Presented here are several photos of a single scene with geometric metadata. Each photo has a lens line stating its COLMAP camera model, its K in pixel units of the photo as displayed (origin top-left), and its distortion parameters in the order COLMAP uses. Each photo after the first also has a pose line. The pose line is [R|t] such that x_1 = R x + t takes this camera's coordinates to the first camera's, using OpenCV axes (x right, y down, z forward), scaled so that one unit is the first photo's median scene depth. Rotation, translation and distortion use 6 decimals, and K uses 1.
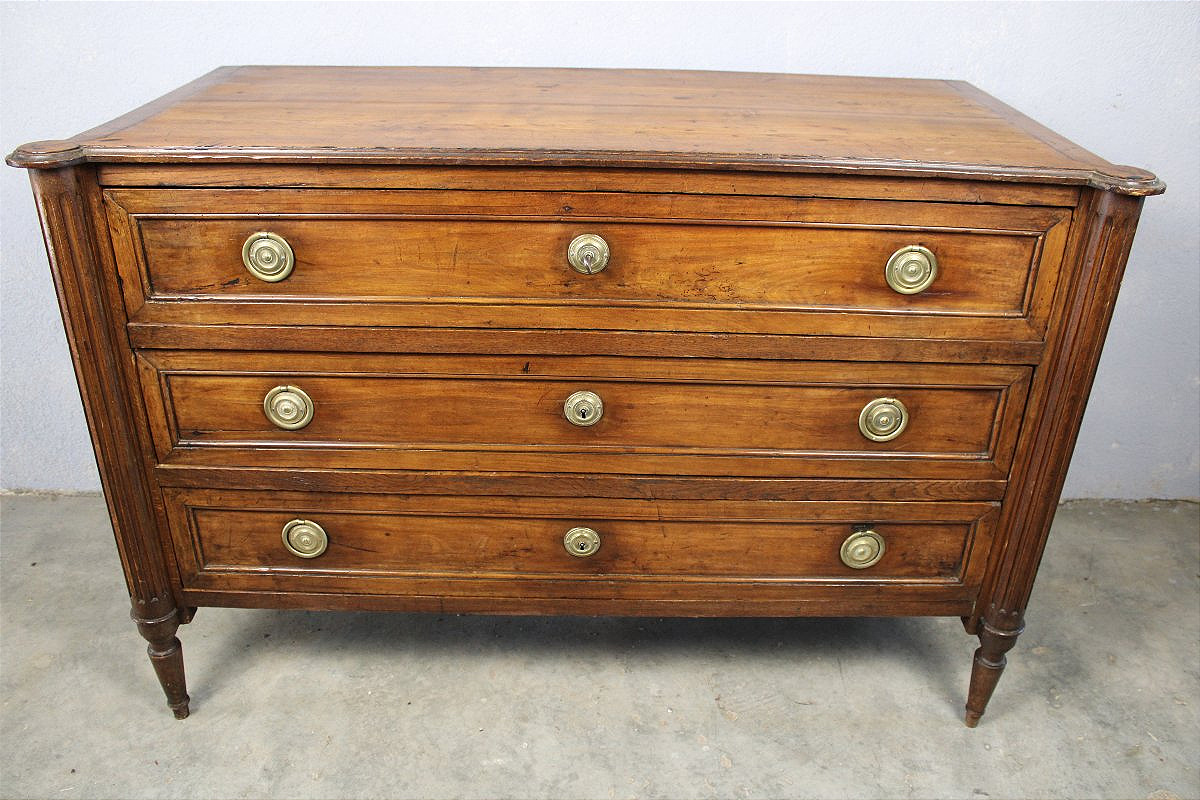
lens RADIAL K [[977.2, 0, 605.5], [0, 977.2, 405.1], [0, 0, 1]] dist [-0.143810, 0.102138]
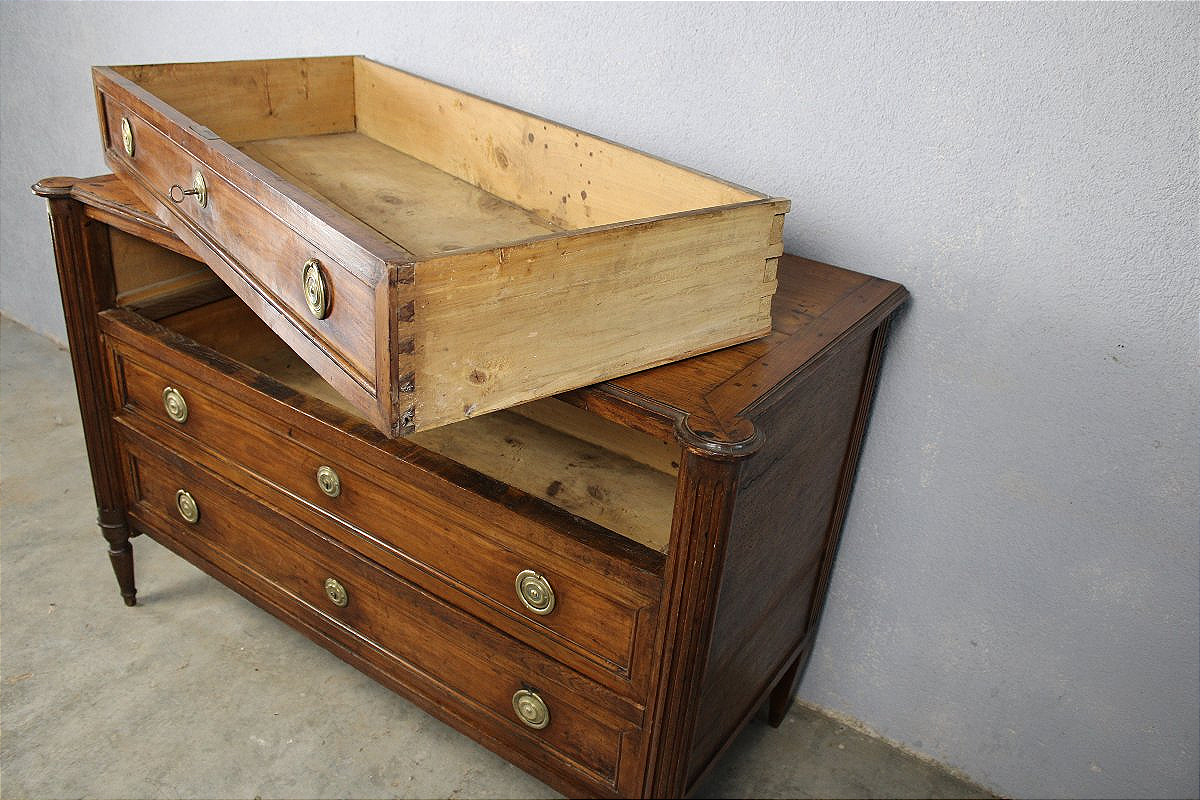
lens RADIAL K [[977.2, 0, 614.2], [0, 977.2, 411.2], [0, 0, 1]] dist [-0.143810, 0.102138]
pose [[0.829587, 0.297505, -0.472521, 0.745057], [-0.318996, 0.947063, 0.036234, -0.216427], [0.458287, 0.120673, 0.880574, 0.126239]]
